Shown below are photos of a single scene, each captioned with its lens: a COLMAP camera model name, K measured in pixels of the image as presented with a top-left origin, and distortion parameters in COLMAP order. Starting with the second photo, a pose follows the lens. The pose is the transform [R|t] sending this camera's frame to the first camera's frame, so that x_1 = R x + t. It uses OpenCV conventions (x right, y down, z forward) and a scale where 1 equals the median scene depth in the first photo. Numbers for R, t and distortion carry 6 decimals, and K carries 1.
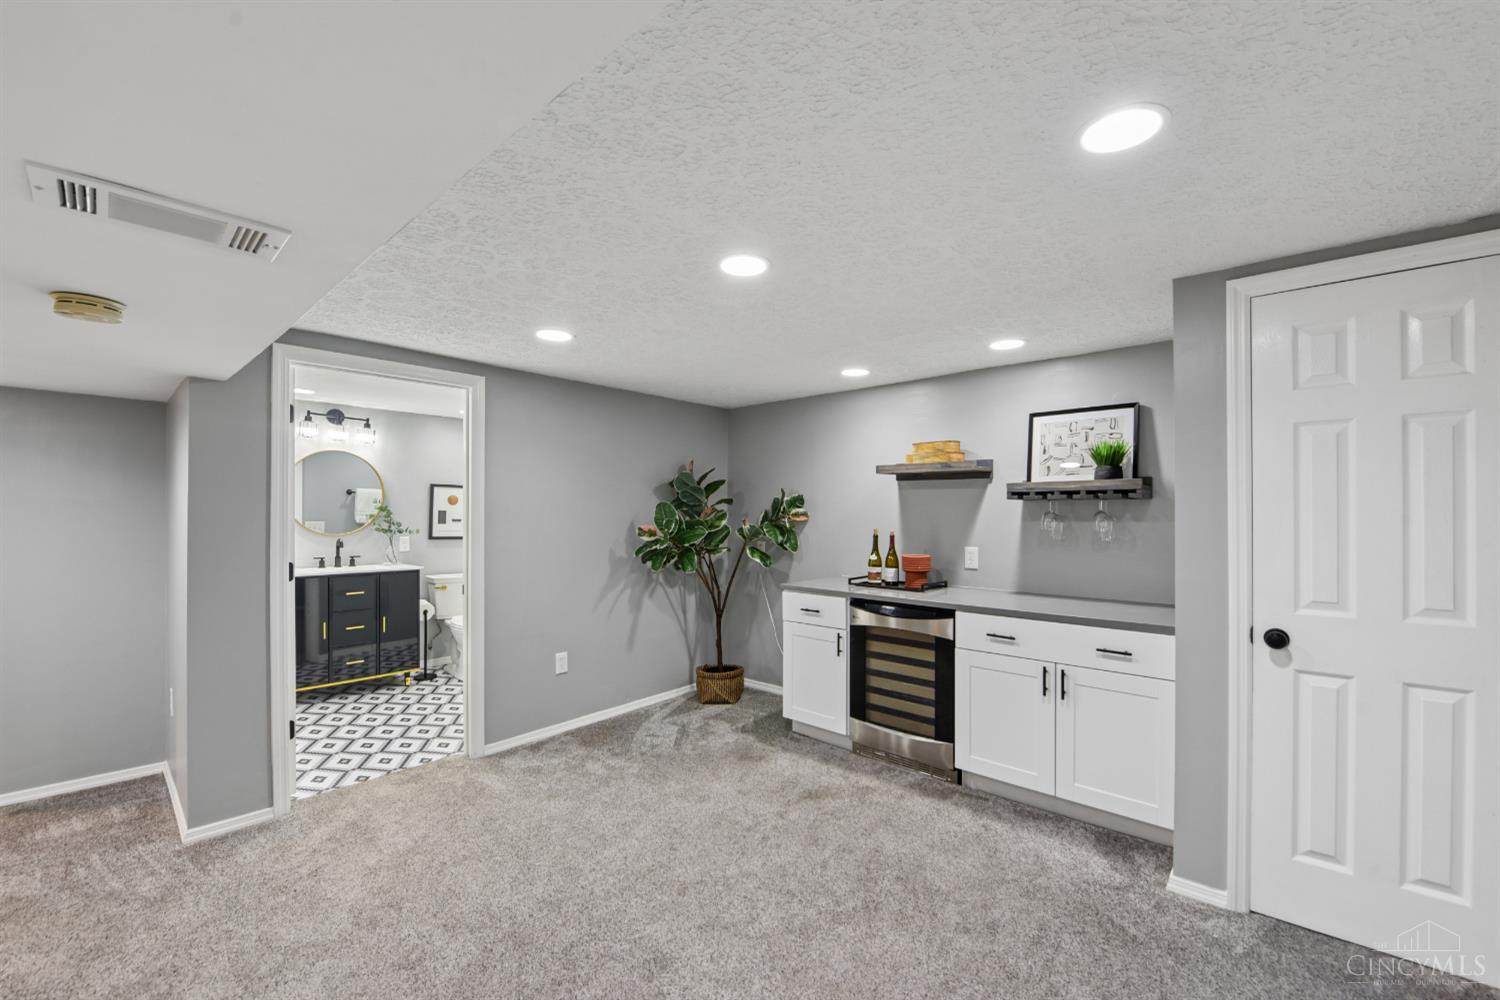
lens RADIAL K [[613.5, 0, 777.0], [0, 613.5, 509.9], [0, 0, 1]] dist [-0.014729, -0.000461]
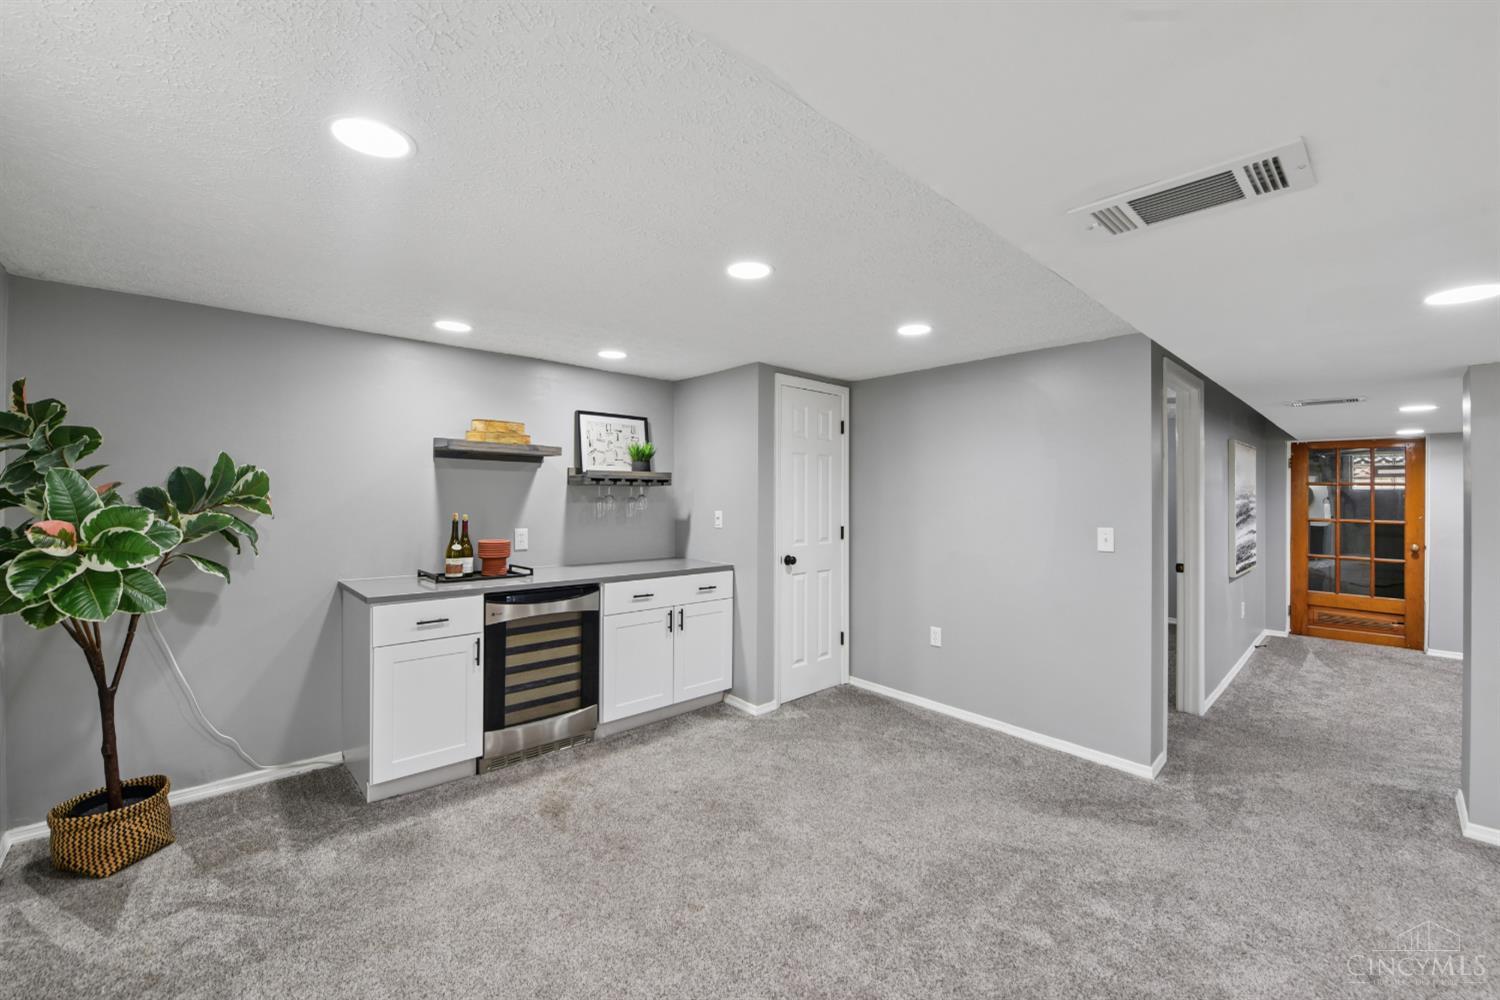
lens RADIAL K [[612.8, 0, 752.1], [0, 612.8, 490.0], [0, 0, 1]] dist [-0.015823, -0.000321]
pose [[0.096303, 0.009499, 0.995307, -0.670375], [-0.012106, 0.999892, -0.008372, 0.000038], [-0.995278, -0.011243, 0.096408, 0.523209]]
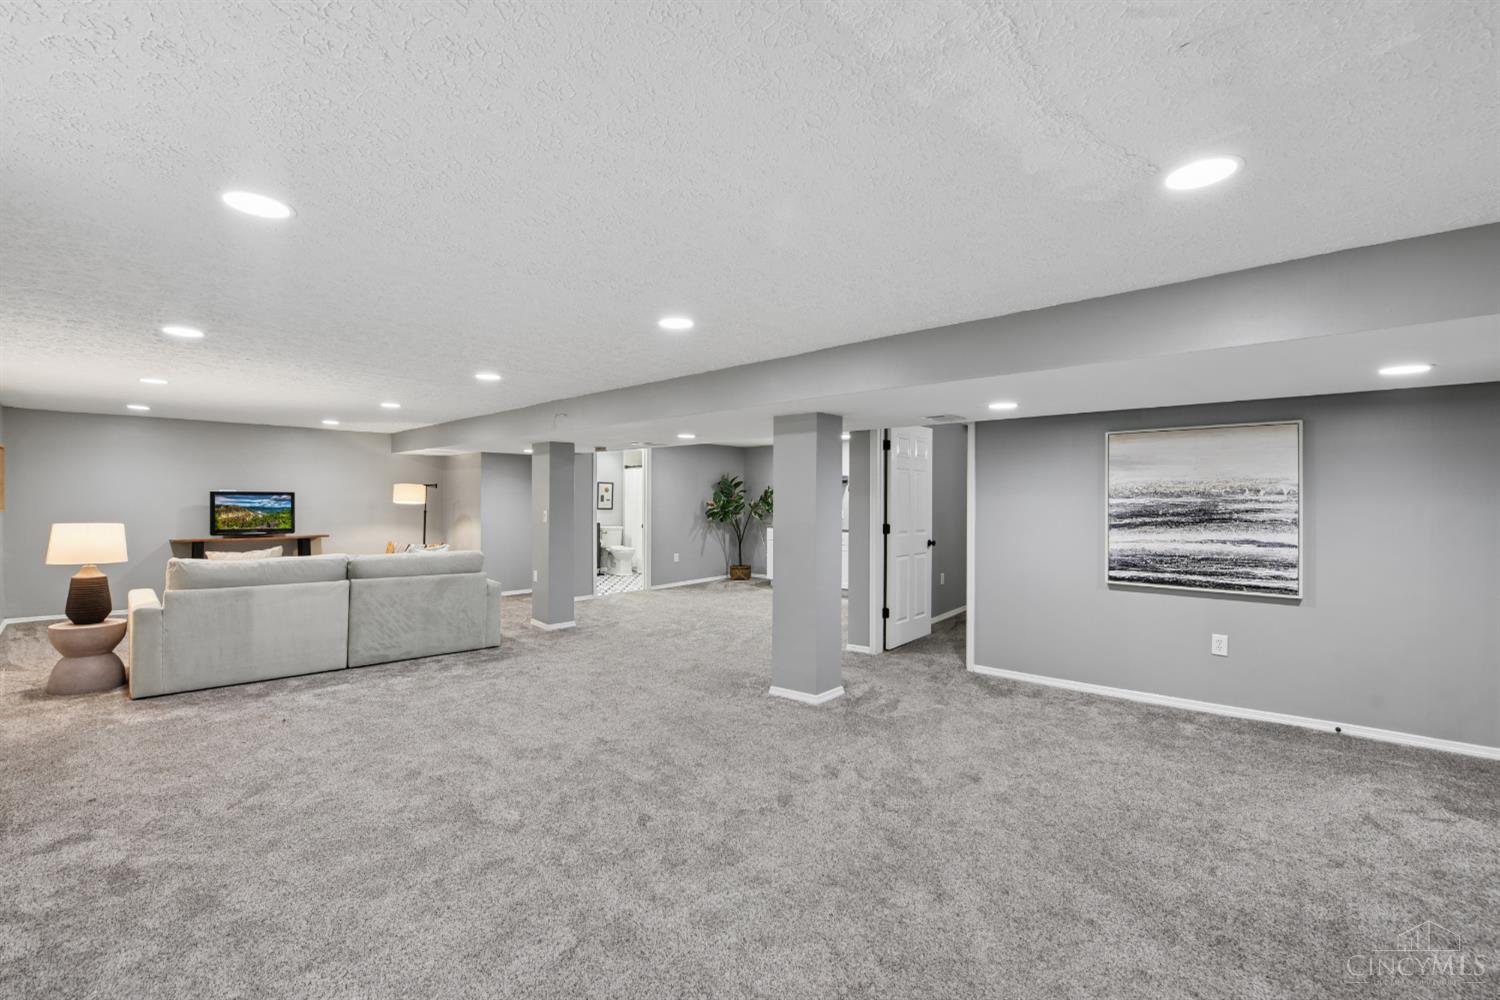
lens RADIAL K [[613.5, 0, 777.0], [0, 613.5, 509.9], [0, 0, 1]] dist [-0.014729, -0.000461]
pose [[0.999962, 0.002032, -0.008459, 0.073284], [-0.001797, 0.999617, 0.027614, -0.009989], [0.008512, -0.027598, 0.999583, -1.539208]]
